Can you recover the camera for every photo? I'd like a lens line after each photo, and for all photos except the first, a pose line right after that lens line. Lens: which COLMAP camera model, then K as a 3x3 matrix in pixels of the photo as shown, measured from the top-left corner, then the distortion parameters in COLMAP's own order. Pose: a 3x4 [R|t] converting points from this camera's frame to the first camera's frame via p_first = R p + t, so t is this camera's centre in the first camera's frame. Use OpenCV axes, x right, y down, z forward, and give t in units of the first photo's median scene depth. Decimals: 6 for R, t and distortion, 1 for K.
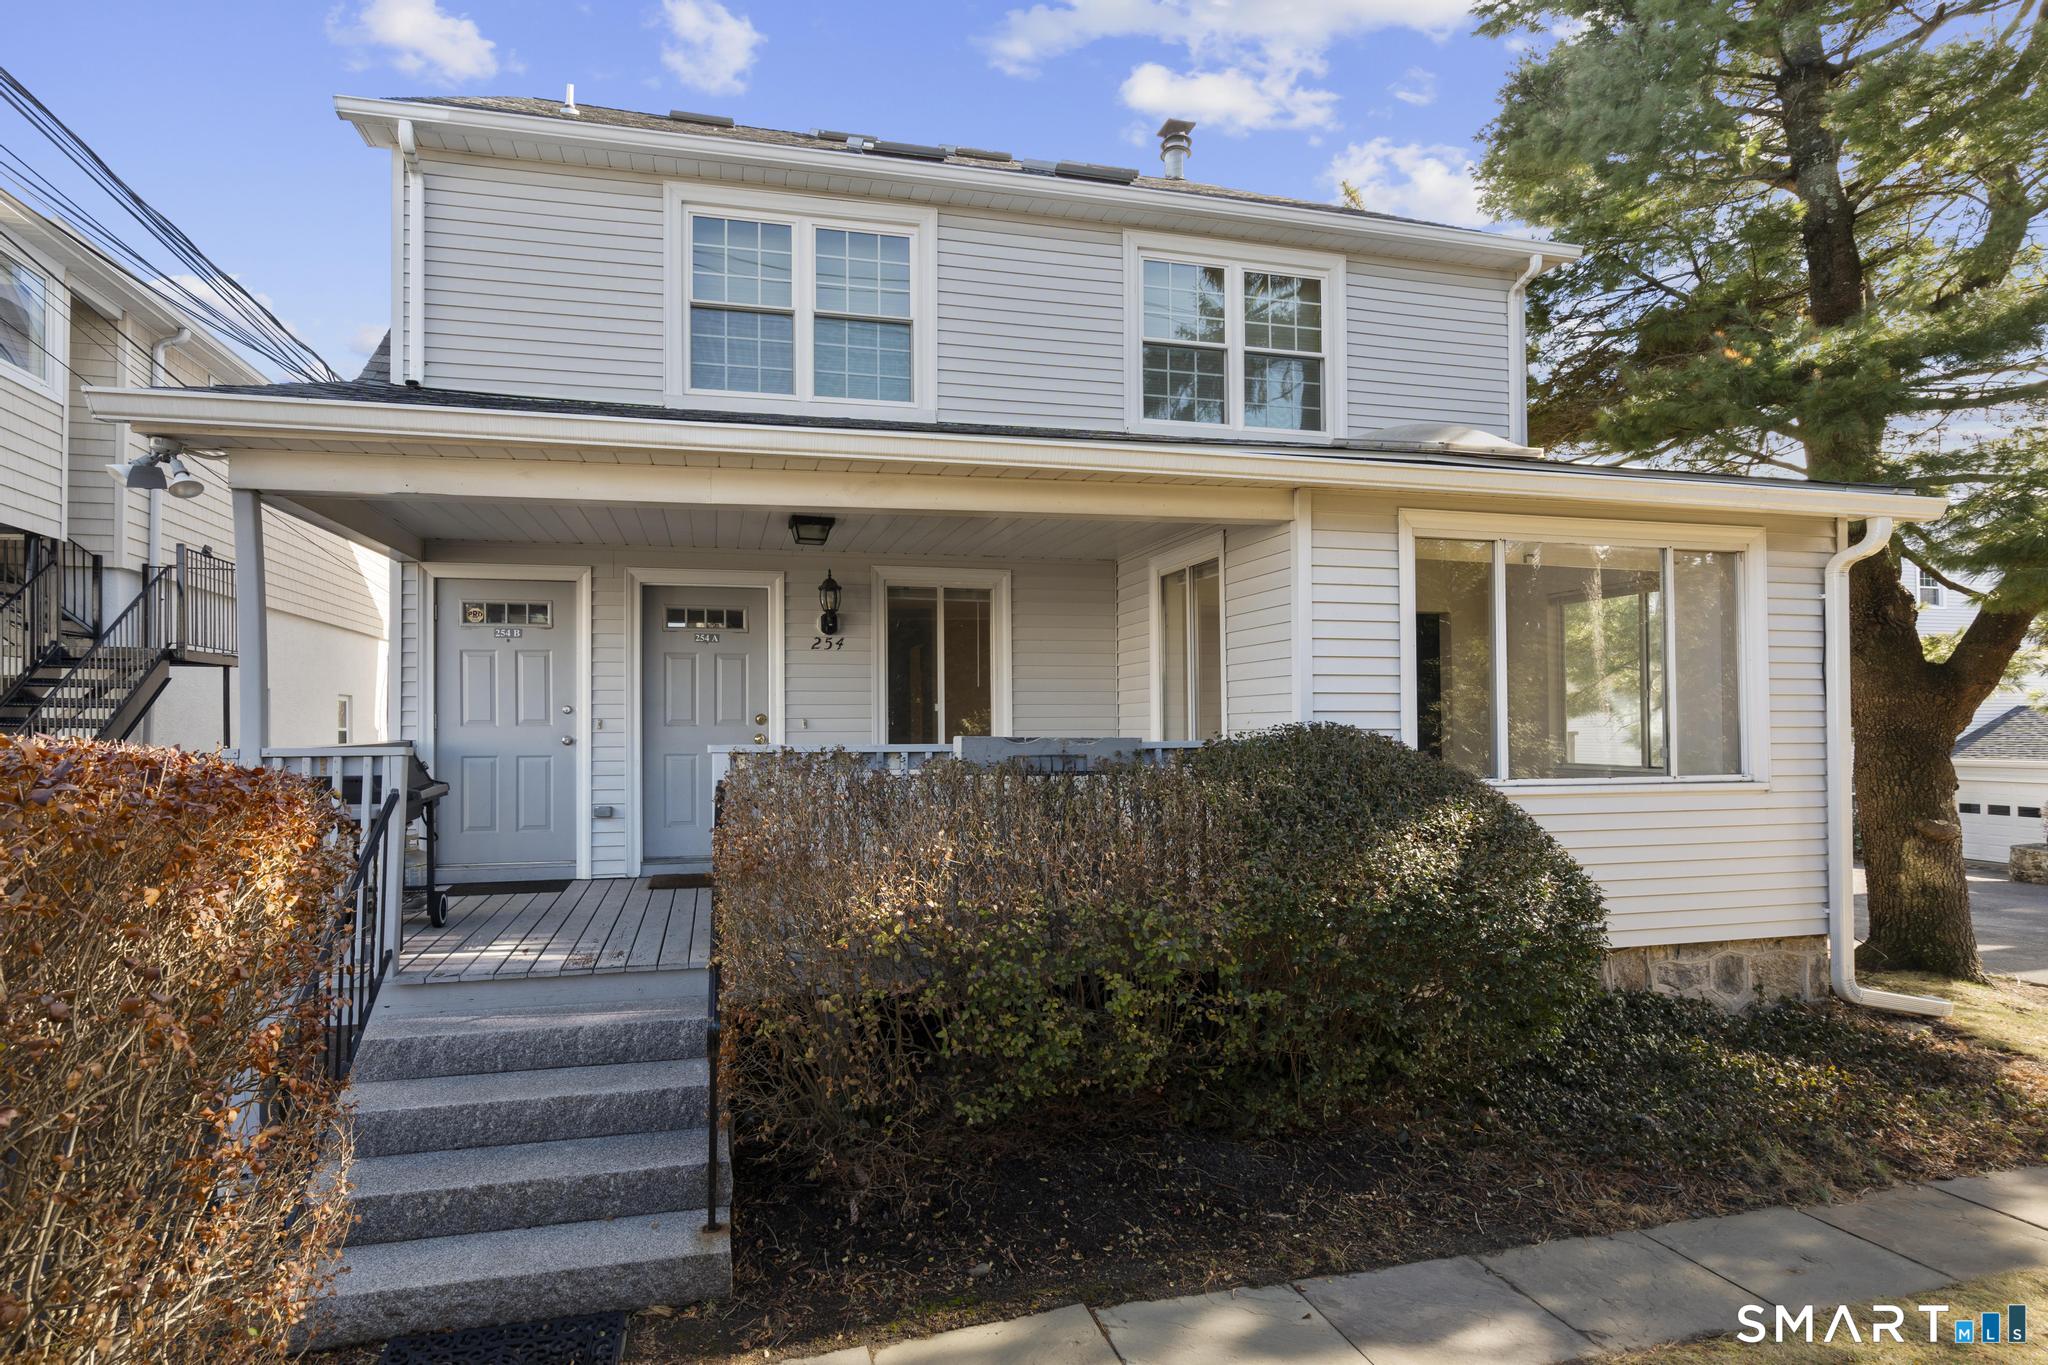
lens RADIAL K [[938.2, 0, 888.7], [0, 938.2, 692.3], [0, 0, 1]] dist [0.000536, -0.000091]
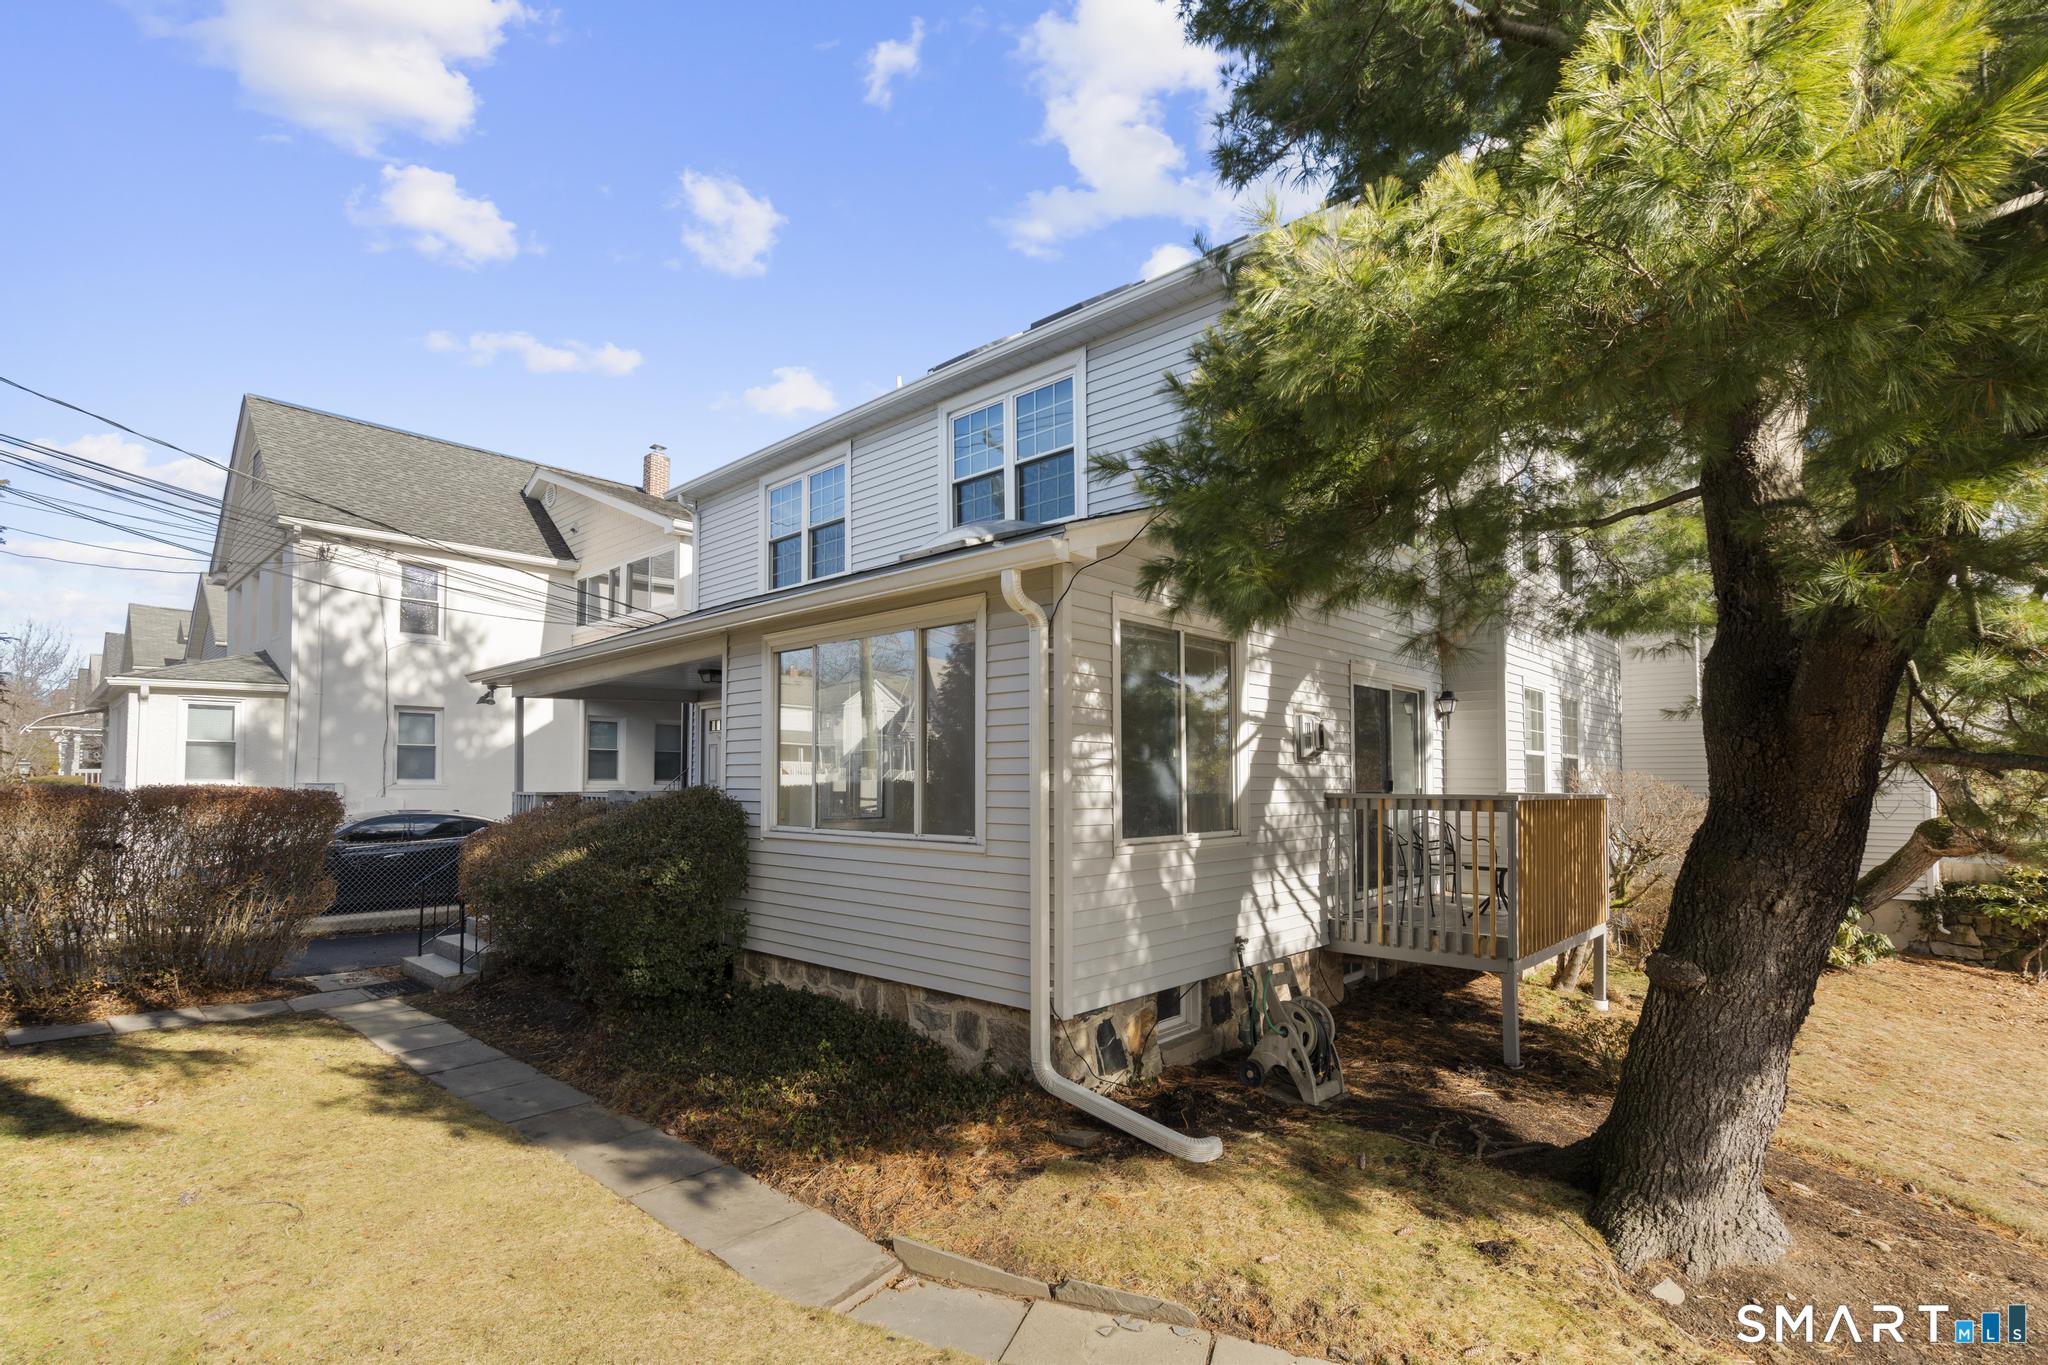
lens RADIAL K [[915.7, 0, 1035.7], [0, 915.7, 677.5], [0, 0, 1]] dist [-0.000211, -0.000636]
pose [[0.603439, -0.072870, -0.794072, 1.344502], [0.034475, 0.997269, -0.065319, -0.014946], [0.796663, 0.012041, 0.604303, 0.333752]]
